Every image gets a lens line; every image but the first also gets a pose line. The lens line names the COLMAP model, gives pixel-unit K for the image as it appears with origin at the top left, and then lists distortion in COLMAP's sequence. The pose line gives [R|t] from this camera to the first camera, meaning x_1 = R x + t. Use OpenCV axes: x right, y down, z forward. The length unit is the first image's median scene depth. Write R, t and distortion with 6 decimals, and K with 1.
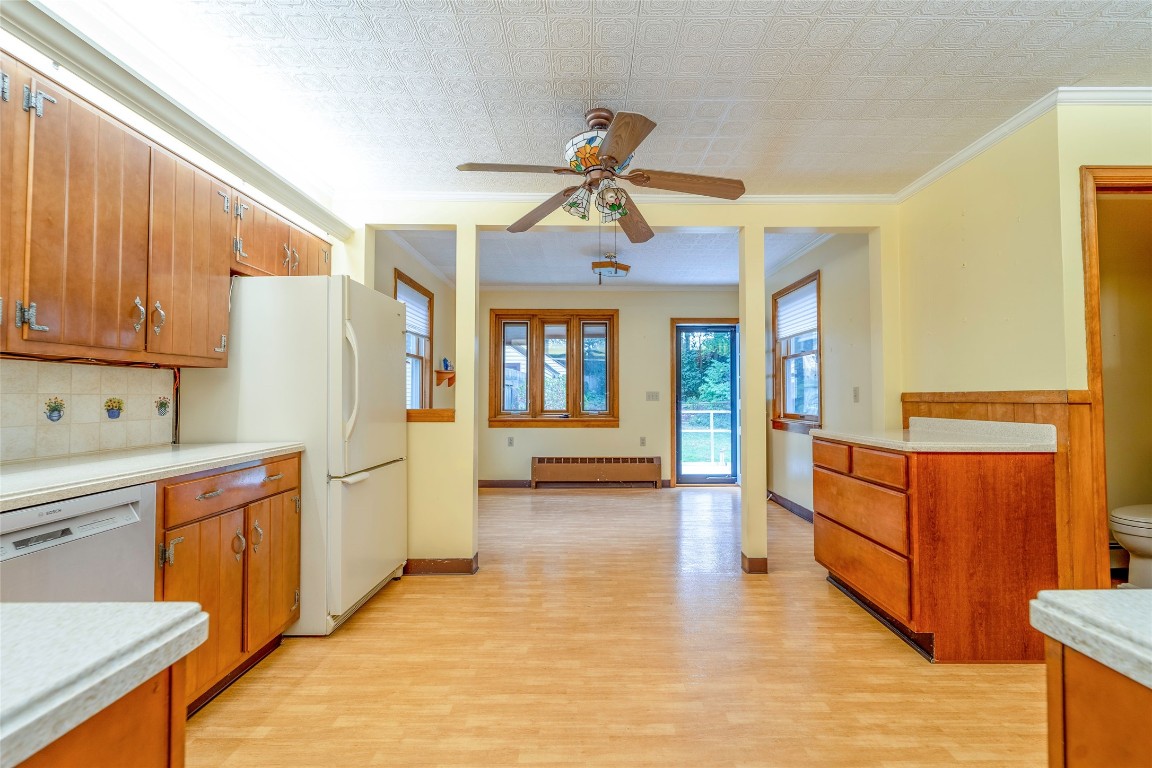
lens RADIAL K [[468.1, 0, 598.1], [0, 468.1, 384.4], [0, 0, 1]] dist [-0.000195, -0.000120]
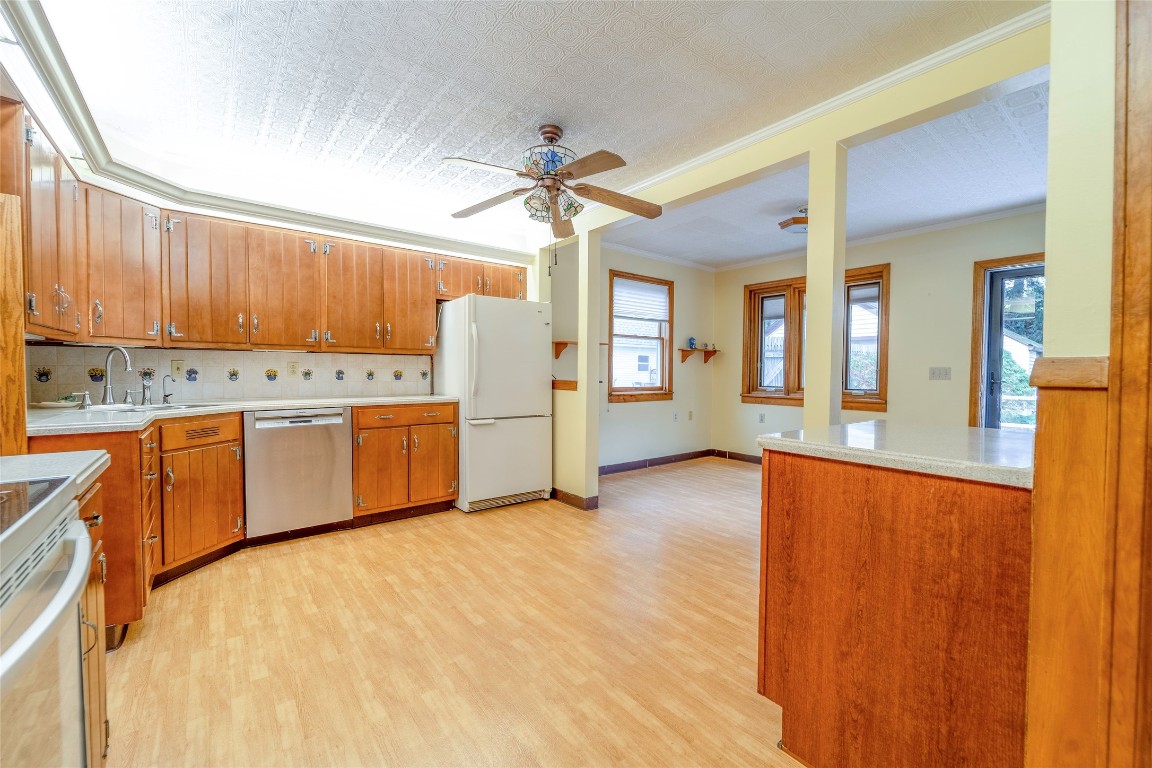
lens RADIAL K [[470.7, 0, 609.7], [0, 470.7, 384.4], [0, 0, 1]] dist [0.000077, -0.000954]
pose [[0.630544, 0.025698, -0.775728, 1.074690], [0.012469, 0.998987, 0.043230, 0.011834], [0.776054, -0.036930, 0.629585, 0.366148]]
